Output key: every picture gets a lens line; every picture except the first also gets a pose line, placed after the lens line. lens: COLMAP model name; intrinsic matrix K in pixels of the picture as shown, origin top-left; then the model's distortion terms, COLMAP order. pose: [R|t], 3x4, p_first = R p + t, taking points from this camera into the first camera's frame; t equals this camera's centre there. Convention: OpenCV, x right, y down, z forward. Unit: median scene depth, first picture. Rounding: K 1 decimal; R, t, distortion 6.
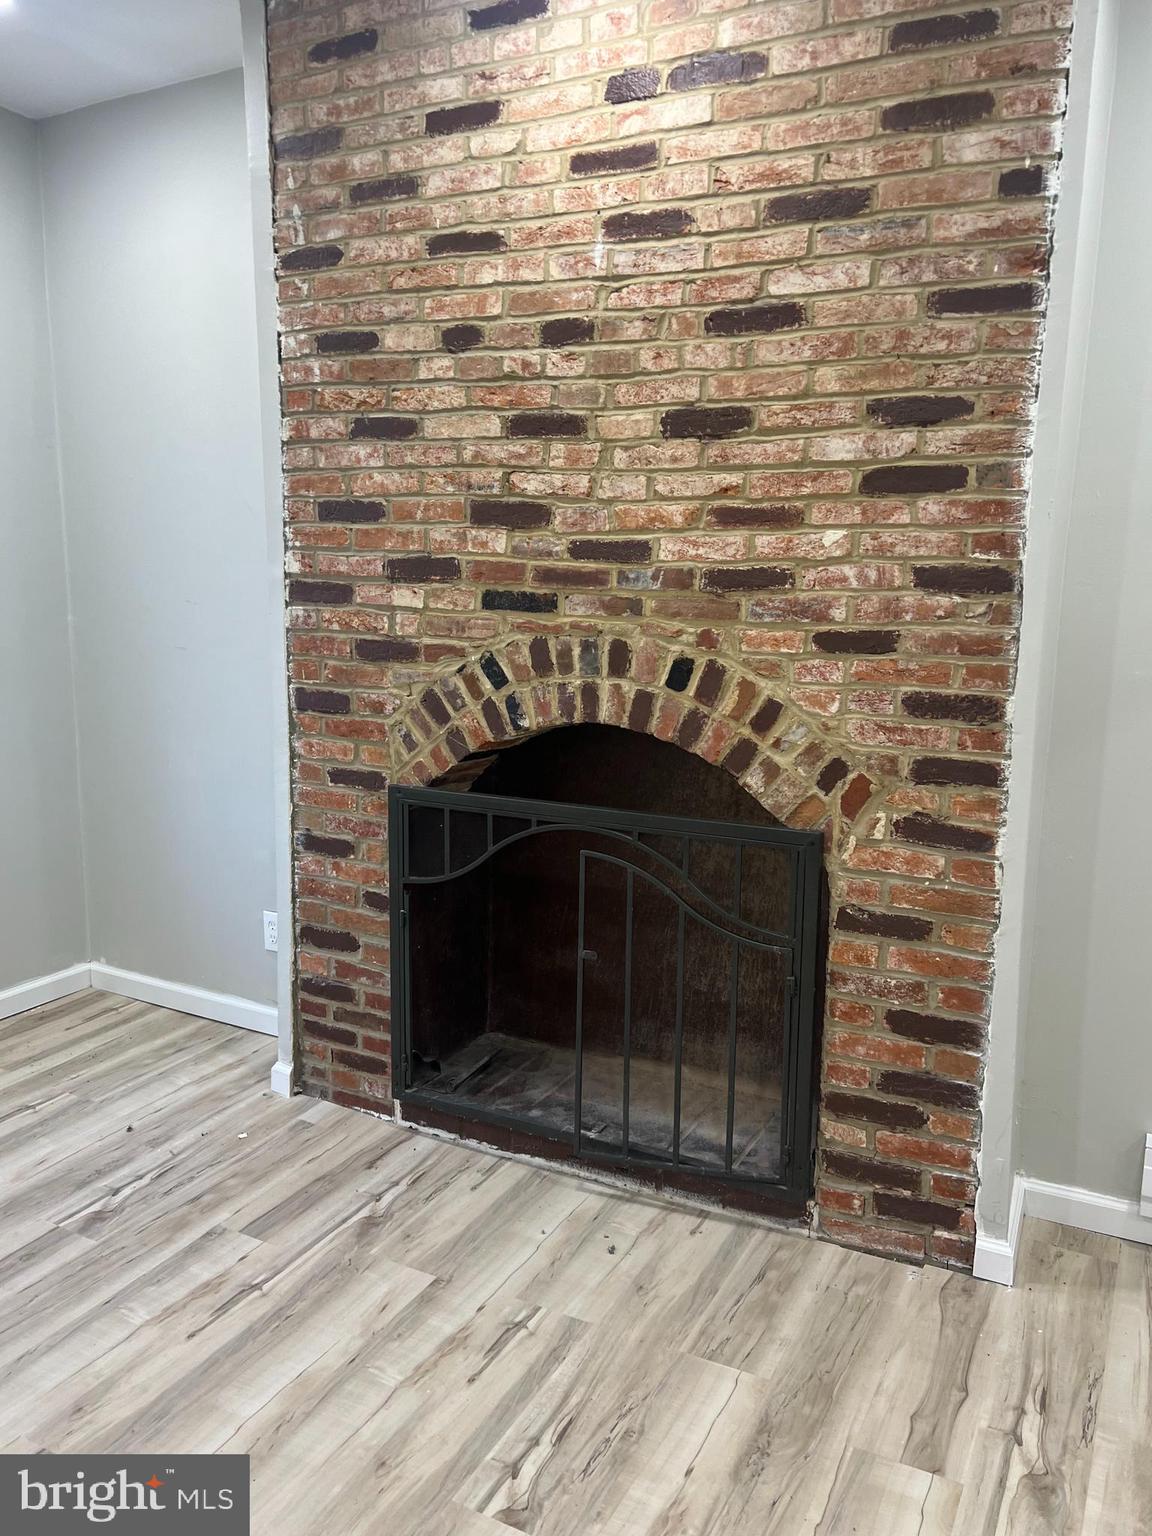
lens RADIAL K [[1171.3, 0, 585.9], [0, 1171.3, 773.1], [0, 0, 1]] dist [0.036488, -0.034310]
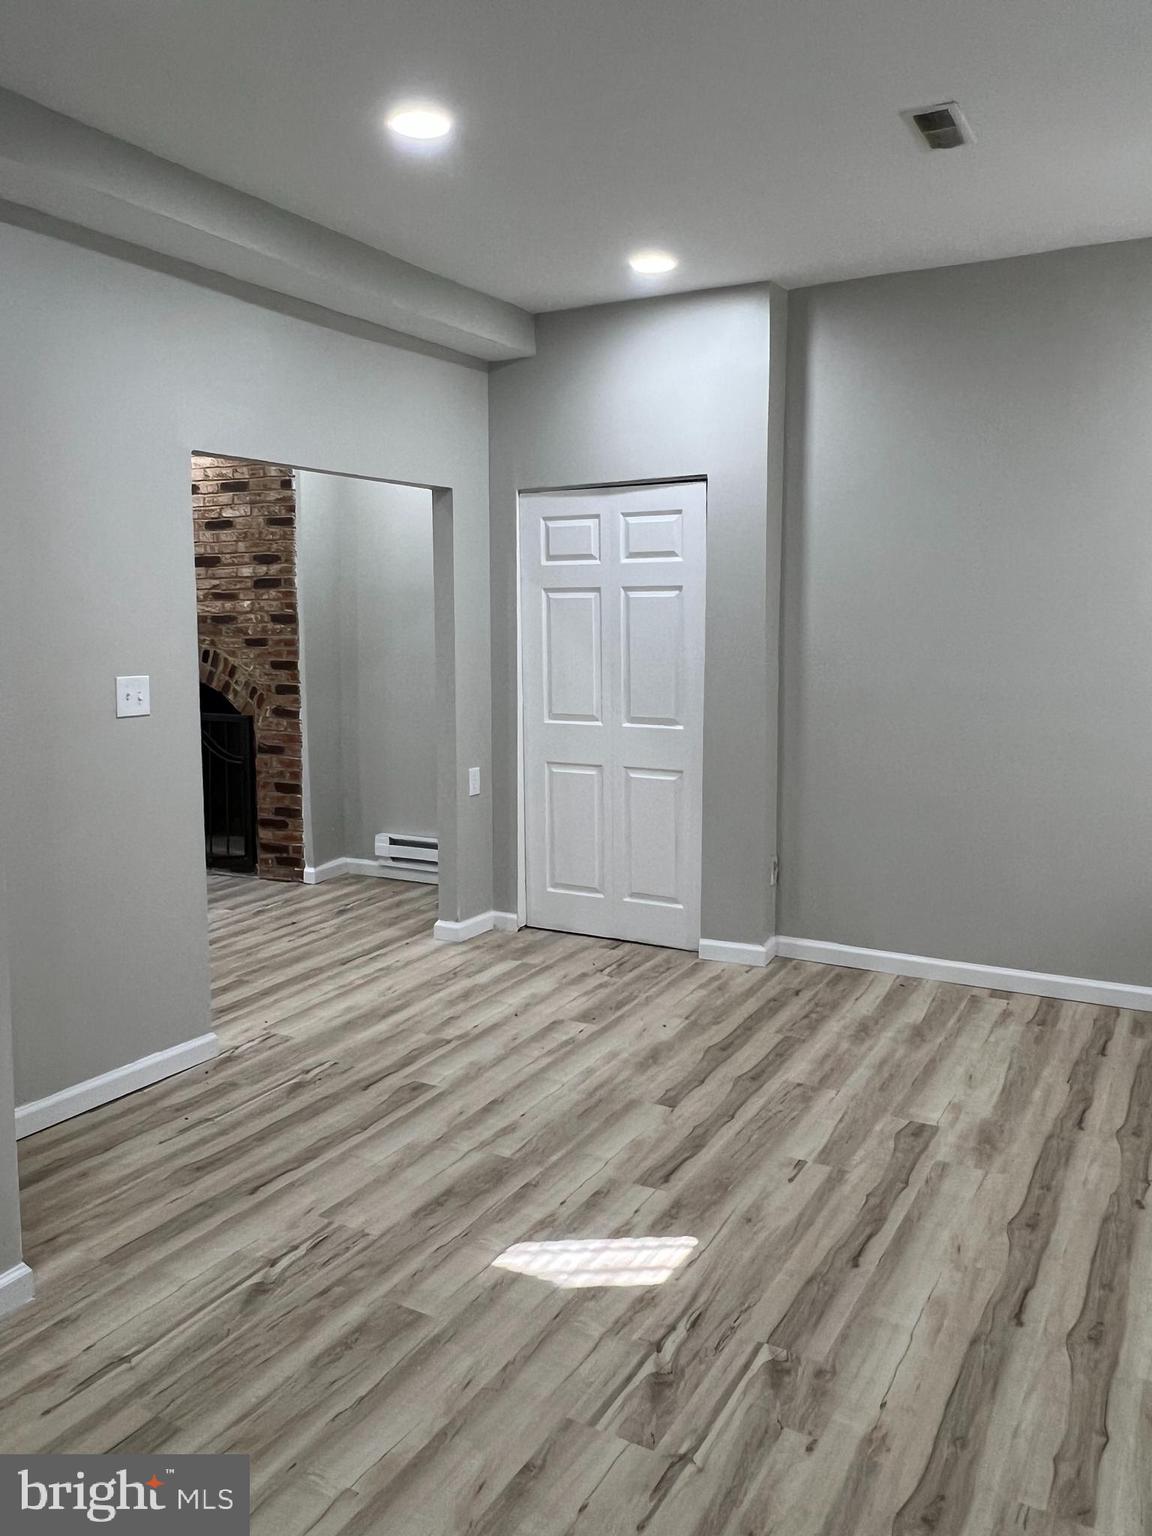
lens RADIAL K [[1171.3, 0, 536.7], [0, 1171.3, 746.8], [0, 0, 1]] dist [0.036488, -0.034310]
pose [[0.997886, -0.007449, -0.064557, 1.010683], [0.003645, 0.998261, -0.058835, 0.278763], [0.064883, 0.058475, 0.996178, -1.570338]]
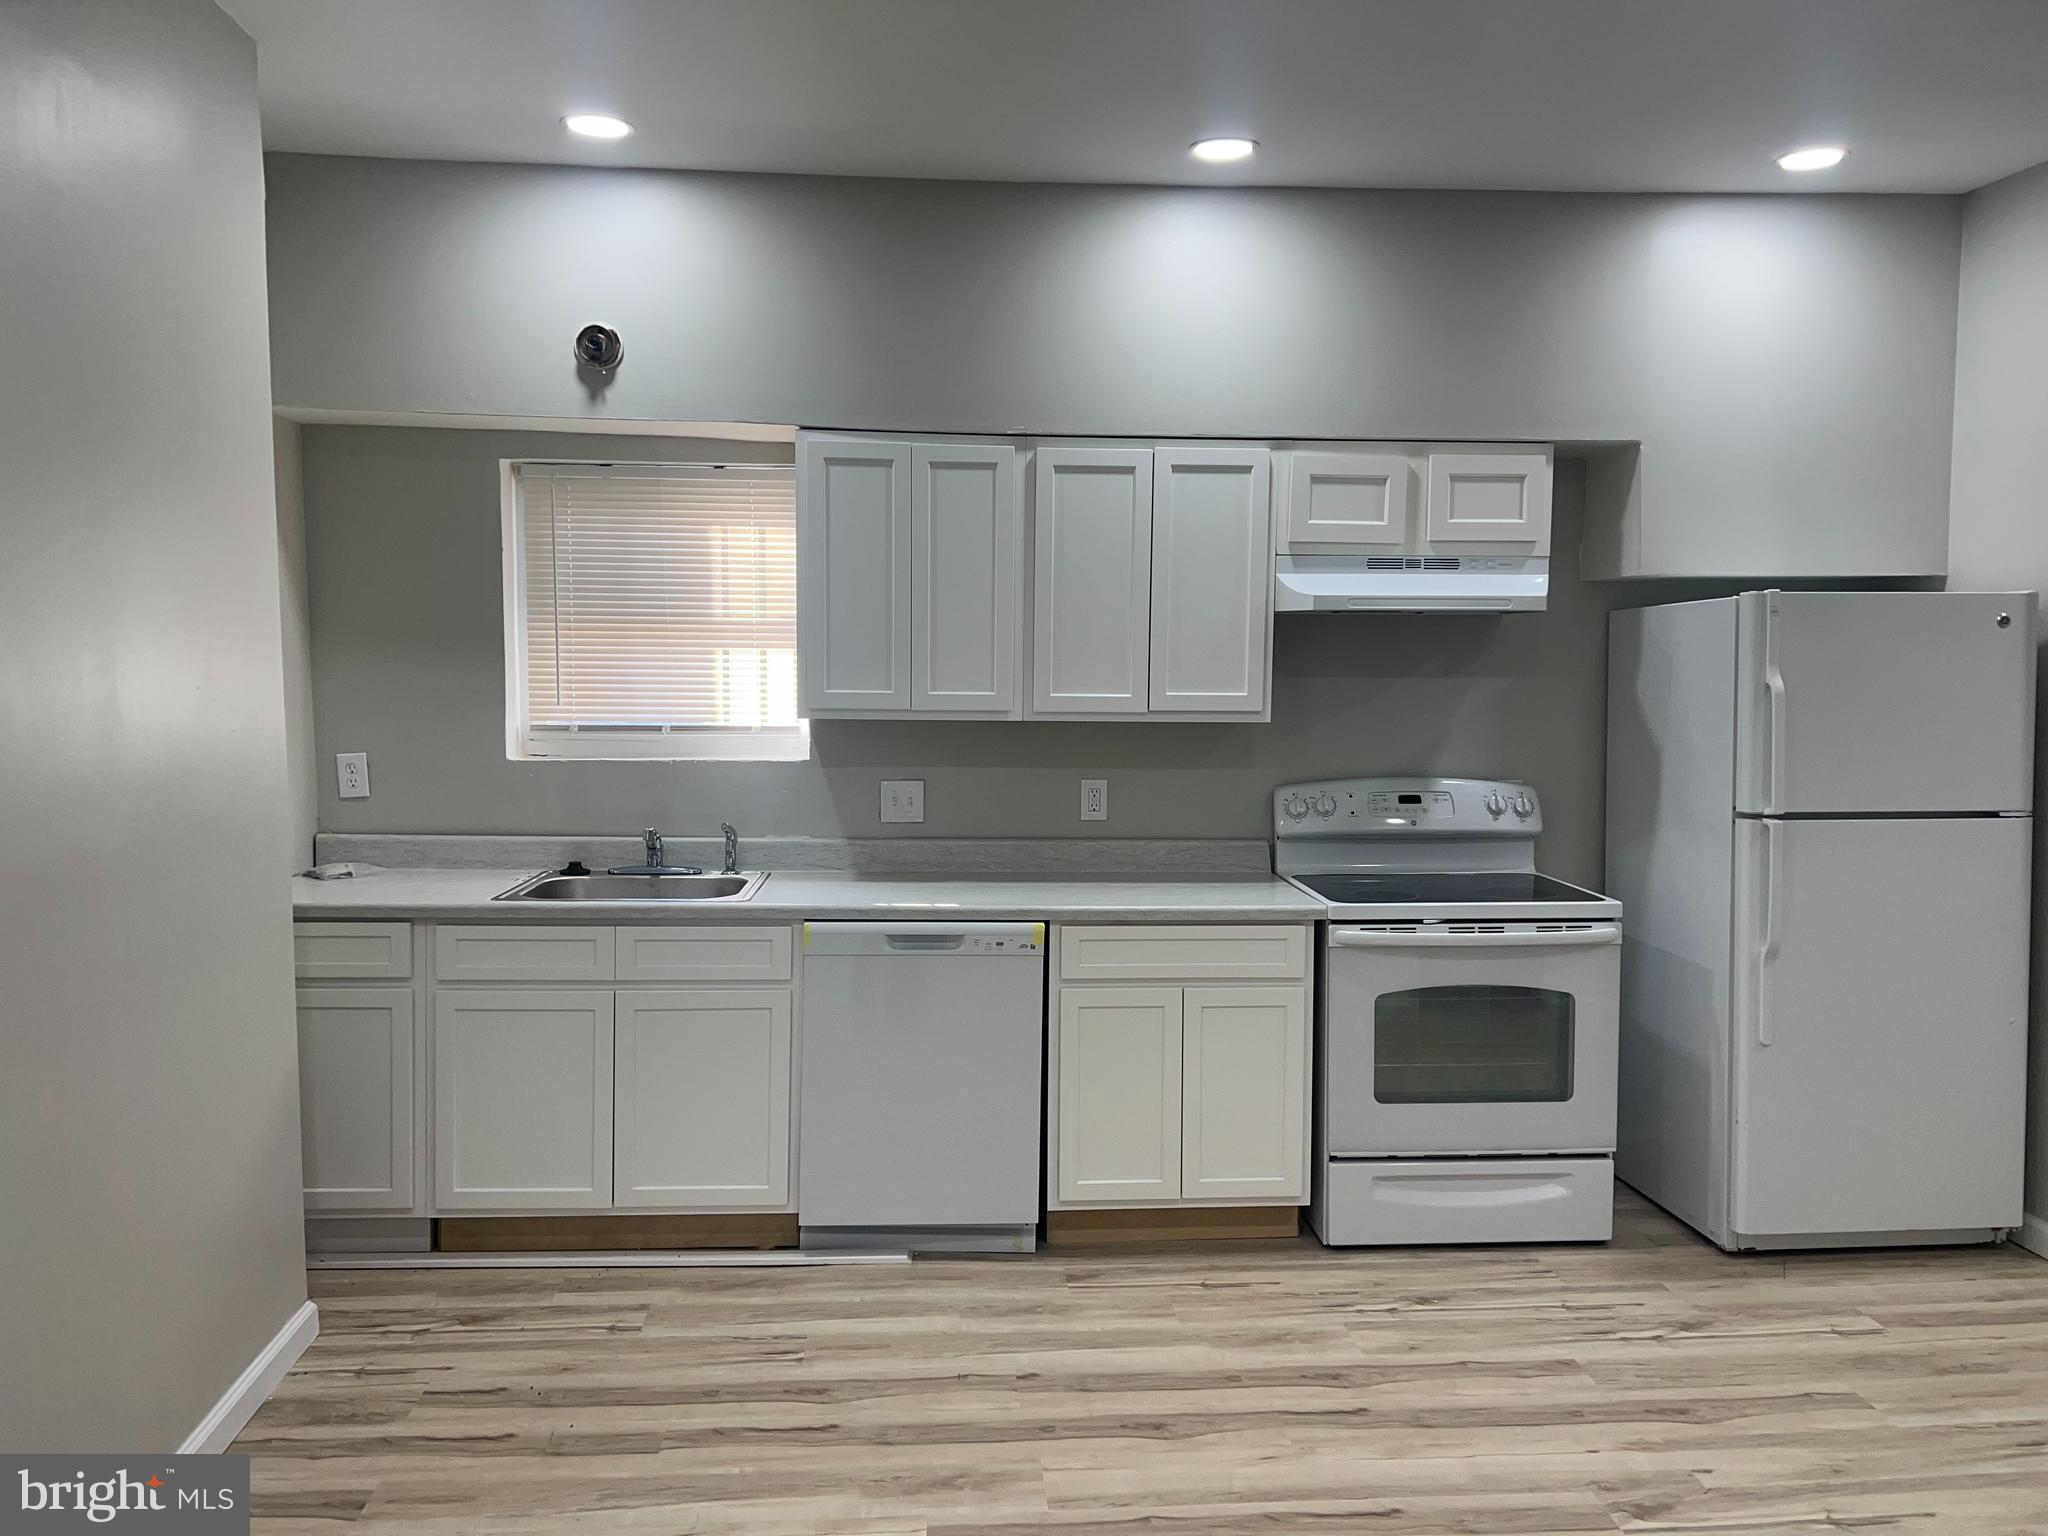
lens RADIAL K [[1561.7, 0, 1023.3], [0, 1561.7, 734.6], [0, 0, 1]] dist [0.036488, -0.034310]
pose [[-0.526892, -0.070369, 0.847014, 0.446678], [0.138382, 0.976167, 0.167180, -0.083947], [-0.838591, 0.205297, -0.504597, 0.245515]]
